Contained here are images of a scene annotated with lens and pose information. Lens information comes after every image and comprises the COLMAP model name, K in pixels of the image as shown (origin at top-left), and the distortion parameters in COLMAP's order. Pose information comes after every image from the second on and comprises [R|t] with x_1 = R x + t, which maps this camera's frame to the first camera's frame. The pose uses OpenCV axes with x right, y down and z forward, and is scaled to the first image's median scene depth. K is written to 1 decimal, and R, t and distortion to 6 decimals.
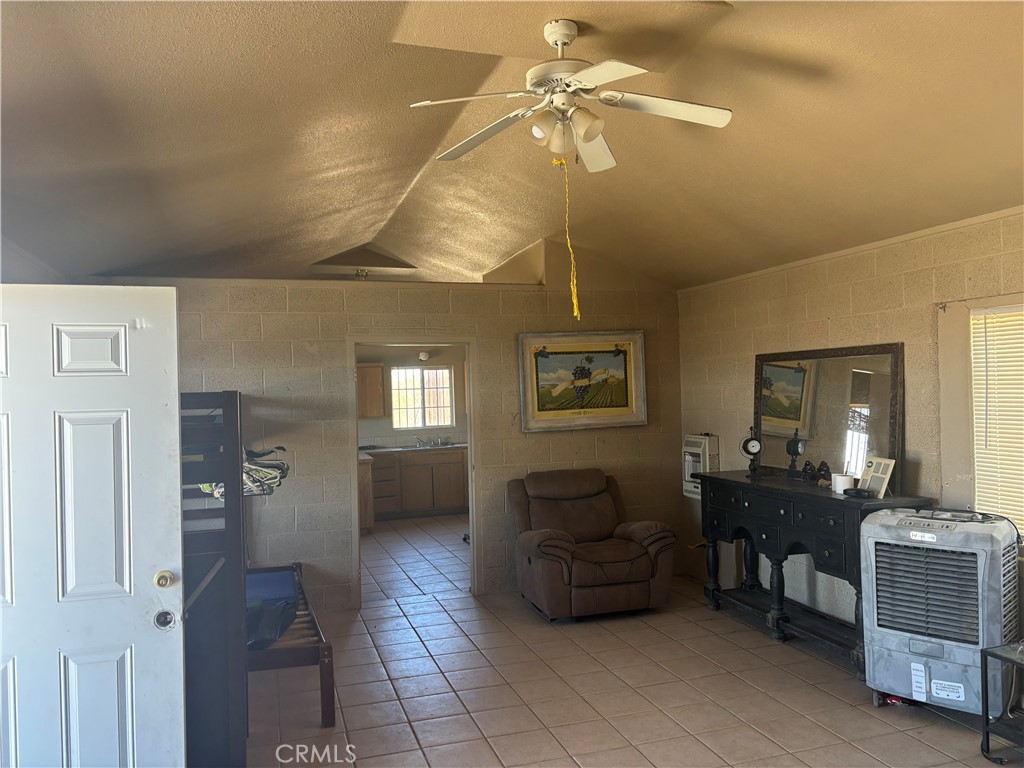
lens RADIAL K [[755.0, 0, 512.0], [0, 755.0, 384.0], [0, 0, 1]] dist [0.056372, -0.002212]
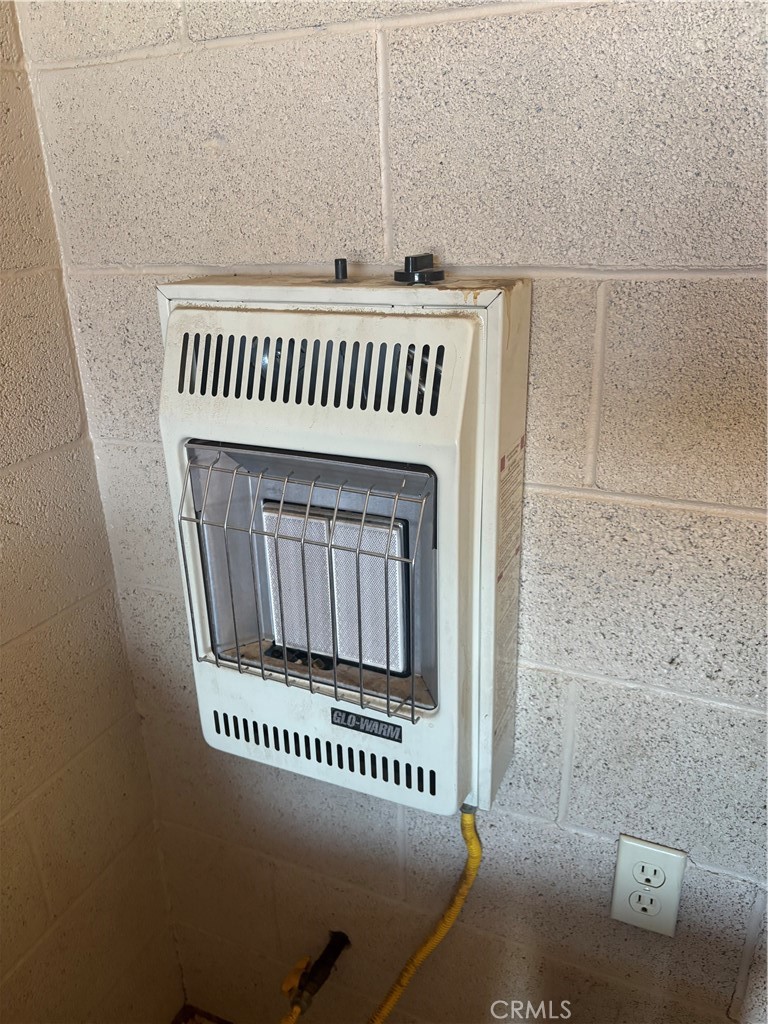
lens RADIAL K [[767.9, 0, 384.0], [0, 767.9, 512.0], [0, 0, 1]] dist [0.064241, -0.086439]
pose [[0.660978, -0.264308, 0.702317, 0.166528], [-0.001690, 0.935391, 0.353612, 0.059791], [-0.750403, -0.234917, 0.617826, 0.929025]]
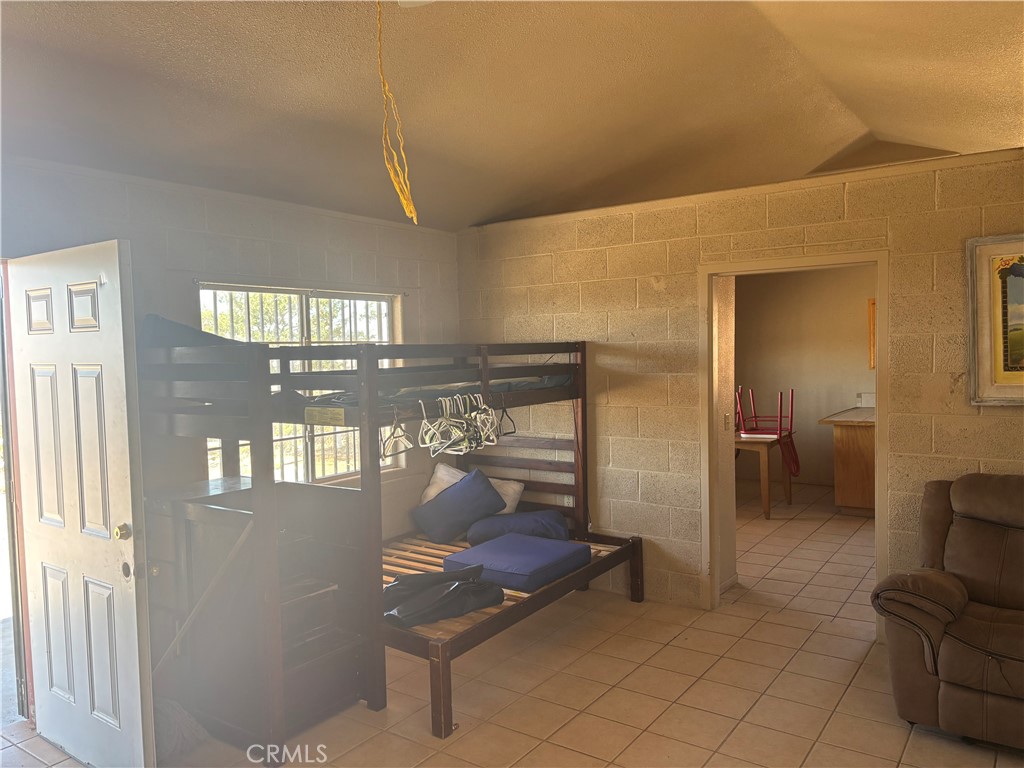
lens RADIAL K [[769.4, 0, 505.9], [0, 769.4, 390.9], [0, 0, 1]] dist [0.081015, -0.100393]
pose [[0.596817, 0.057505, -0.800314, 0.290432], [0.016484, 0.996339, 0.083883, -0.005169], [0.802208, -0.063255, 0.593685, 0.335675]]
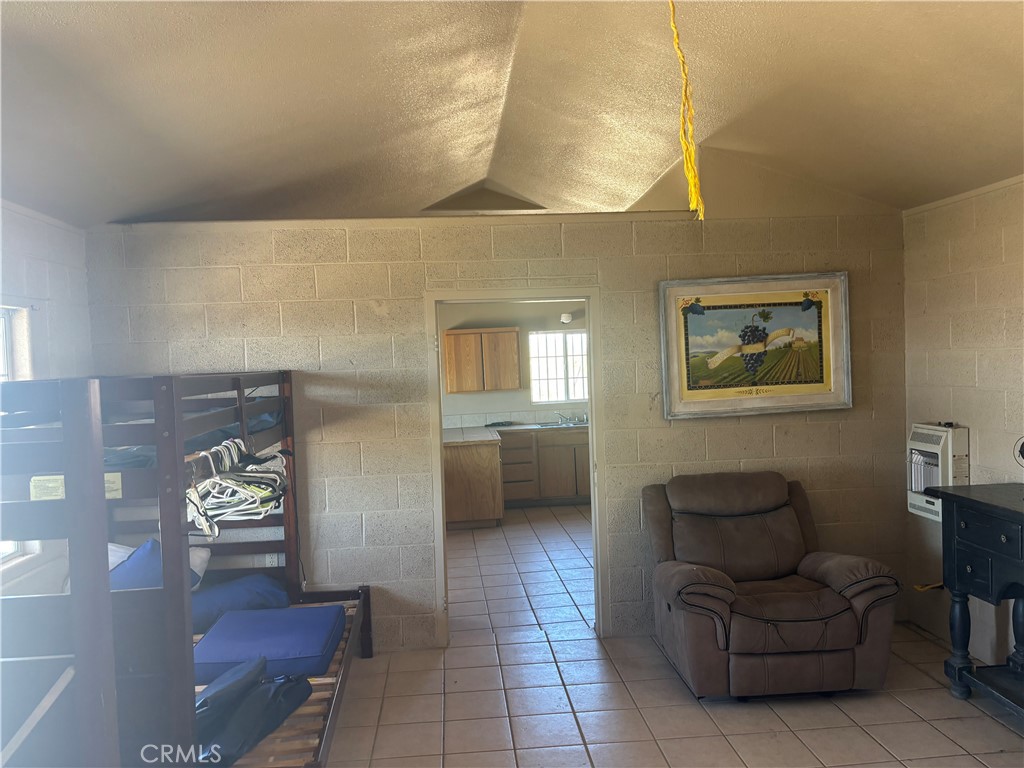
lens RADIAL K [[769.4, 0, 507.0], [0, 769.4, 390.0], [0, 0, 1]] dist [0.010924, -0.000217]
pose [[0.971644, 0.000523, -0.236446, 0.040448], [0.012513, 0.998483, 0.053628, -0.004958], [0.236116, -0.055065, 0.970164, 0.253669]]
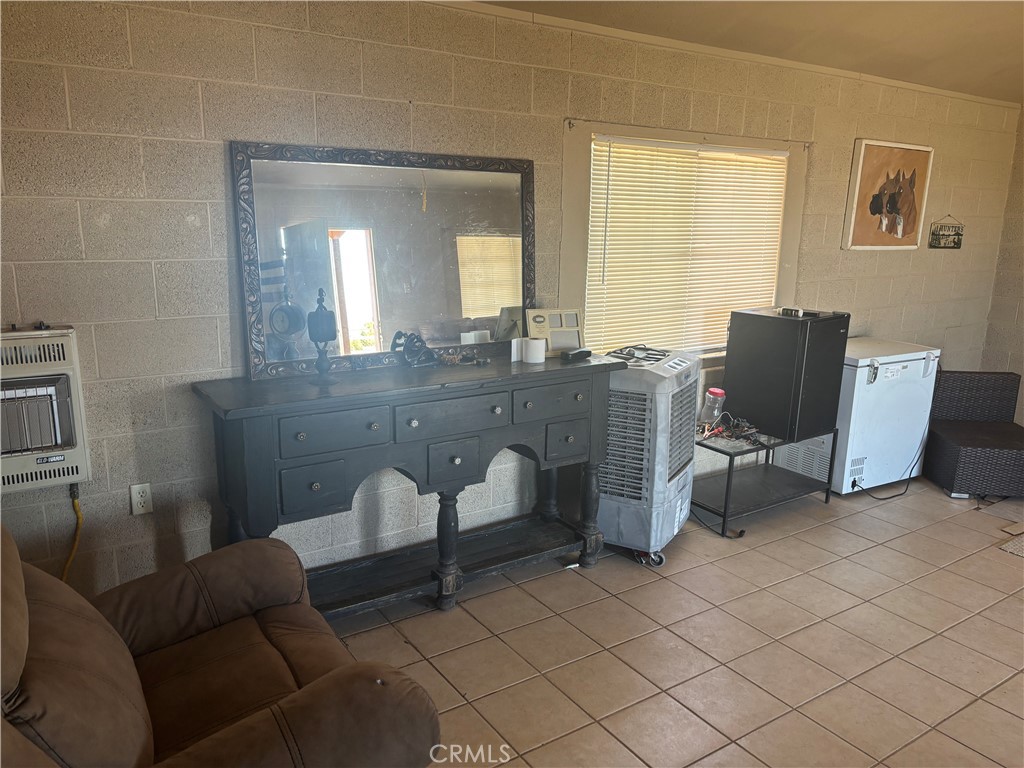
lens RADIAL K [[769.4, 0, 505.9], [0, 769.4, 390.9], [0, 0, 1]] dist [0.081015, -0.100393]
pose [[-0.271991, -0.200067, 0.941273, -0.201131], [-0.019638, 0.979099, 0.202432, 0.012539], [-0.962099, 0.036575, -0.270235, 0.879315]]
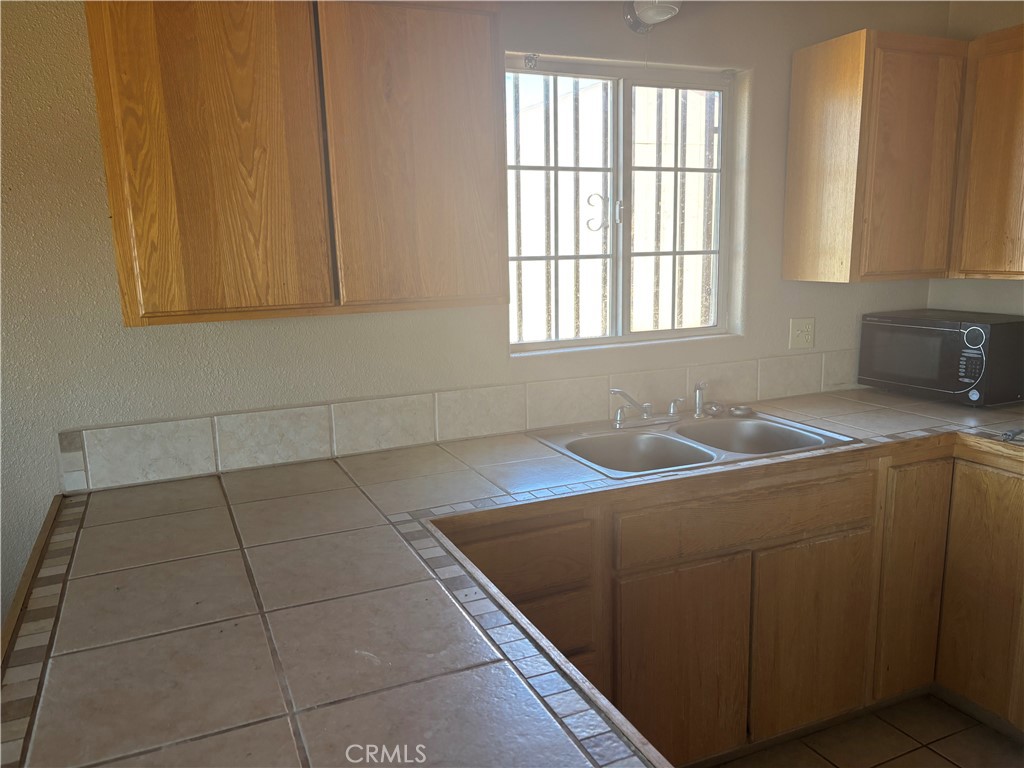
lens RADIAL K [[770.7, 0, 512.0], [0, 770.7, 384.0], [0, 0, 1]] dist [0.059904, -0.058910]
pose [[0.992912, -0.010755, 0.118363, -0.320641], [-0.010356, 0.984280, 0.176311, 0.052160], [-0.118398, -0.176287, 0.977192, 1.373250]]
